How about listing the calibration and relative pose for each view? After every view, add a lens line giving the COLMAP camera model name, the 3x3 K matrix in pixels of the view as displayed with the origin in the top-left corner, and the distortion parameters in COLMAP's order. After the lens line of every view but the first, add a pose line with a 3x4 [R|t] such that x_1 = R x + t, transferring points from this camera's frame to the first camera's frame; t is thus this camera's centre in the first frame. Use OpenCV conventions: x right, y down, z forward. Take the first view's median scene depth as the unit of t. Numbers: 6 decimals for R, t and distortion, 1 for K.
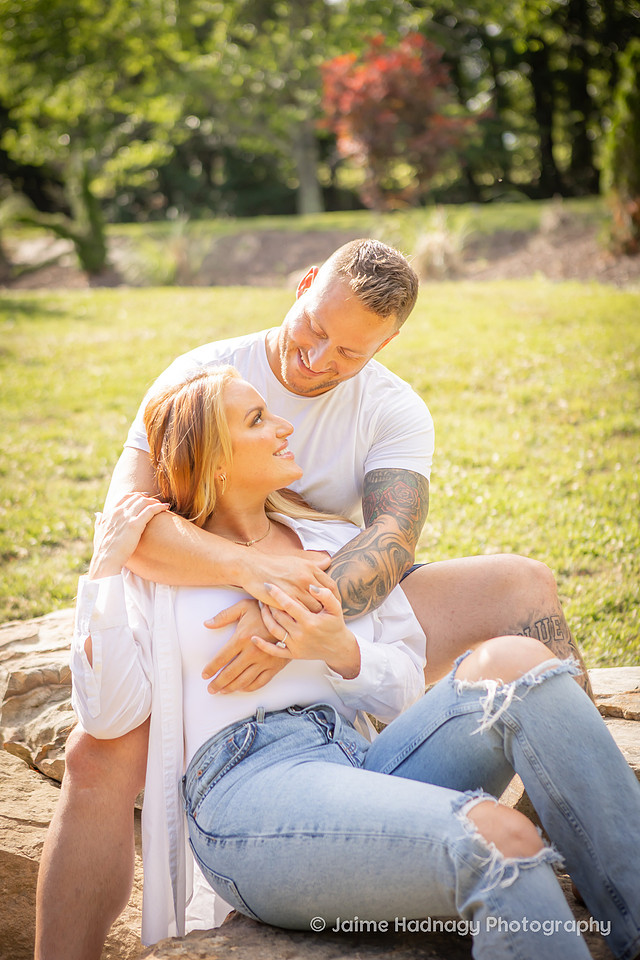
lens RADIAL K [[1668.6, 0, 320.0], [0, 1668.6, 480.0], [0, 0, 1]] dist [0.144346, 0.059279]
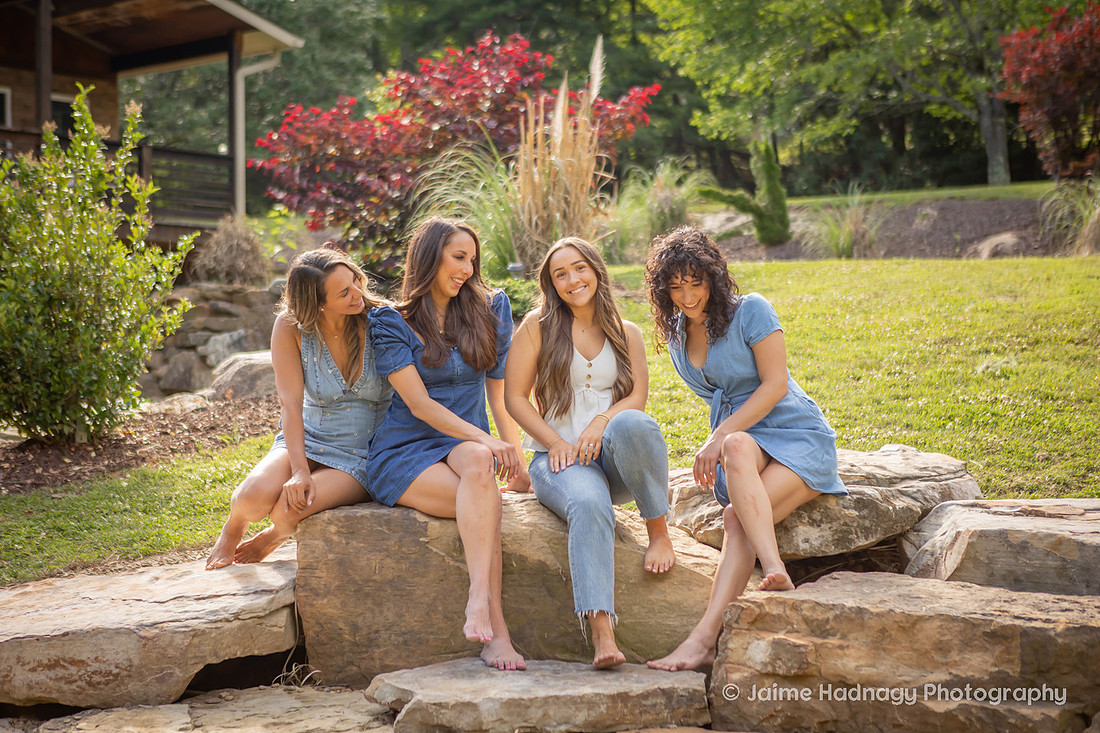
lens RADIAL K [[1828.1, 0, 562.6], [0, 1828.1, 350.2], [0, 0, 1]] dist [0.112227, -0.089440]
pose [[0.968038, 0.007972, -0.250676, 0.020682], [-0.023953, 0.997865, -0.060767, 0.011811], [0.249657, 0.064829, 0.966162, -0.104627]]
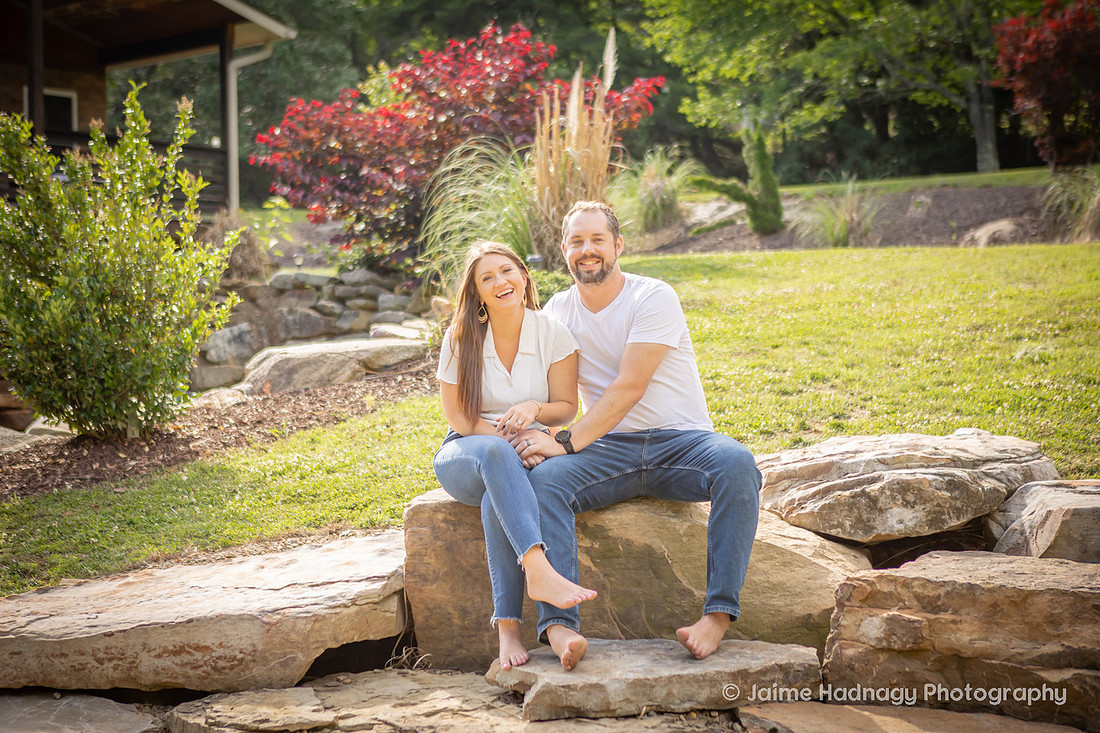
lens RADIAL K [[1857.4, 0, 580.7], [0, 1857.4, 349.0], [0, 0, 1]] dist [0.084895, -0.038932]
pose [[0.974679, -0.001662, -0.223604, 0.007223], [-0.011521, 0.998271, -0.057639, 0.012946], [0.223313, 0.058756, 0.972974, -0.117309]]
